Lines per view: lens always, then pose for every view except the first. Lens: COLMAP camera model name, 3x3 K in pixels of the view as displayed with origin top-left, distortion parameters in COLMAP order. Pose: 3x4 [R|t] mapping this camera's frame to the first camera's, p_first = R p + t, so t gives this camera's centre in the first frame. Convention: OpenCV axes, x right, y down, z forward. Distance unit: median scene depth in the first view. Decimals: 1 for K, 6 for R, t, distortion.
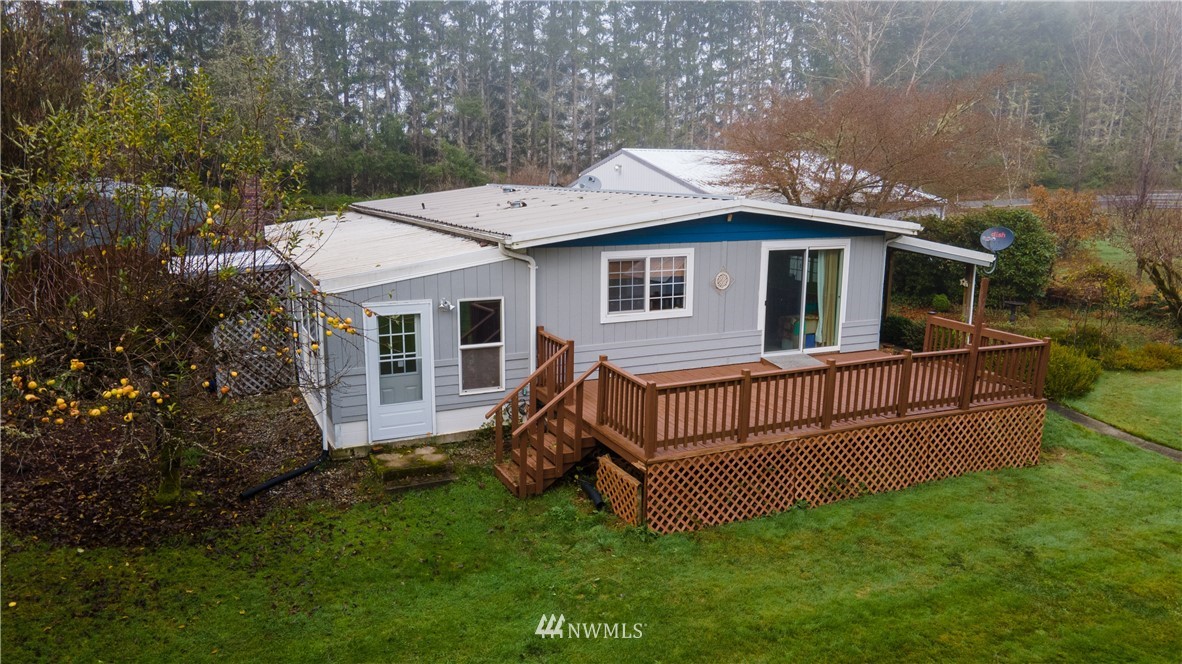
lens RADIAL K [[864.5, 0, 591.0], [0, 864.5, 332.0], [0, 0, 1]] dist [0.042479, 0.002719]
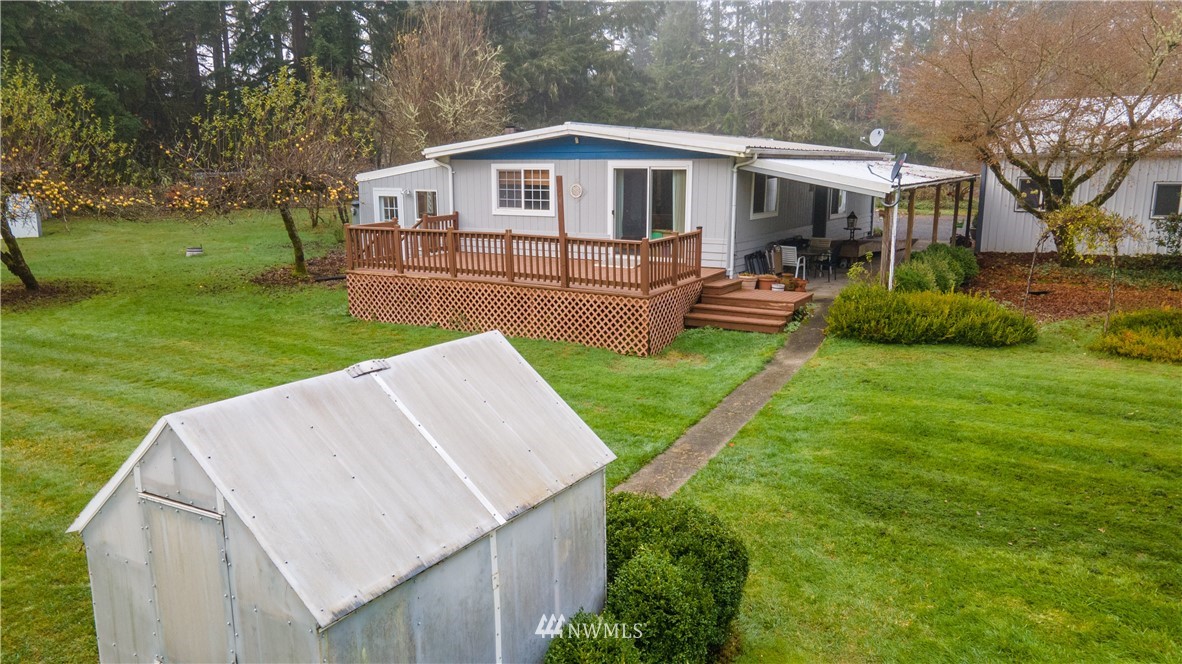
lens RADIAL K [[864.5, 0, 591.0], [0, 864.5, 332.0], [0, 0, 1]] dist [0.042479, 0.002719]
pose [[0.552586, 0.149808, -0.819882, 1.147522], [-0.151493, 0.985381, 0.077944, 0.040220], [0.819572, 0.081135, 0.567202, 0.286306]]
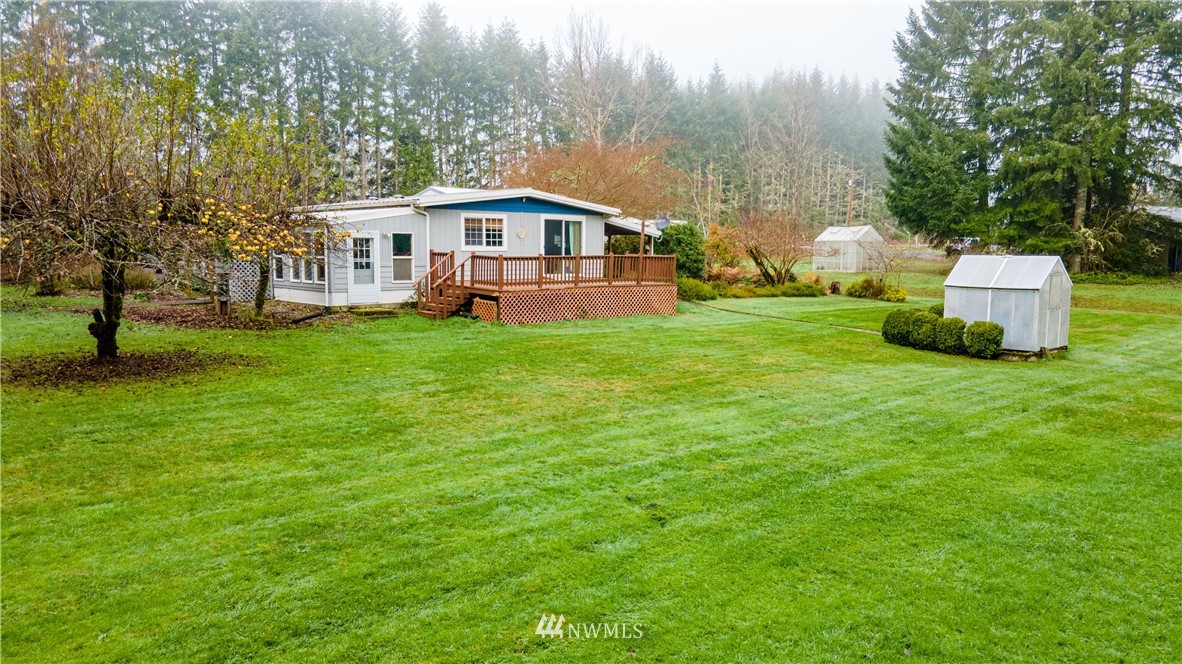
lens RADIAL K [[900.0, 0, 590.1], [0, 900.0, 350.6], [0, 0, 1]] dist [0.026927, -0.002571]
pose [[0.961793, -0.029175, 0.272218, -0.228635], [0.049520, 0.996444, -0.068168, 0.312581], [-0.269261, 0.079044, 0.959818, -0.841381]]
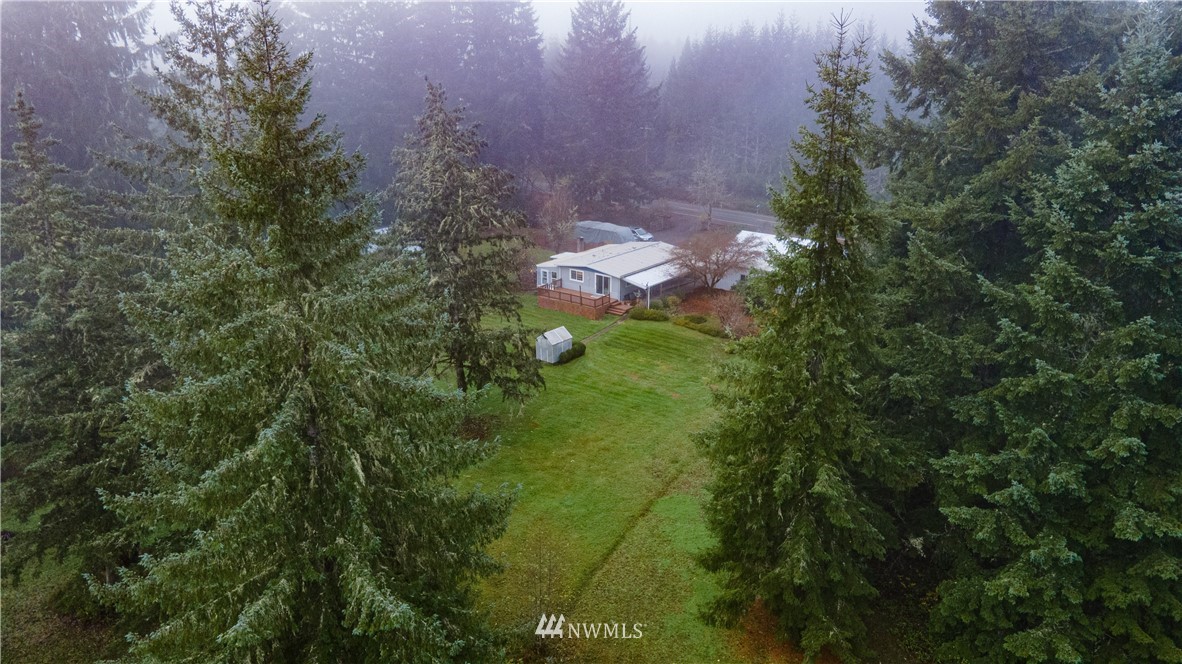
lens RADIAL K [[864.5, 0, 591.0], [0, 864.5, 332.0], [0, 0, 1]] dist [0.042479, 0.002719]
pose [[0.448743, 0.278740, -0.849078, 4.630700], [-0.165205, 0.959611, 0.227715, -0.924822], [0.878258, 0.038086, 0.476668, -1.516522]]
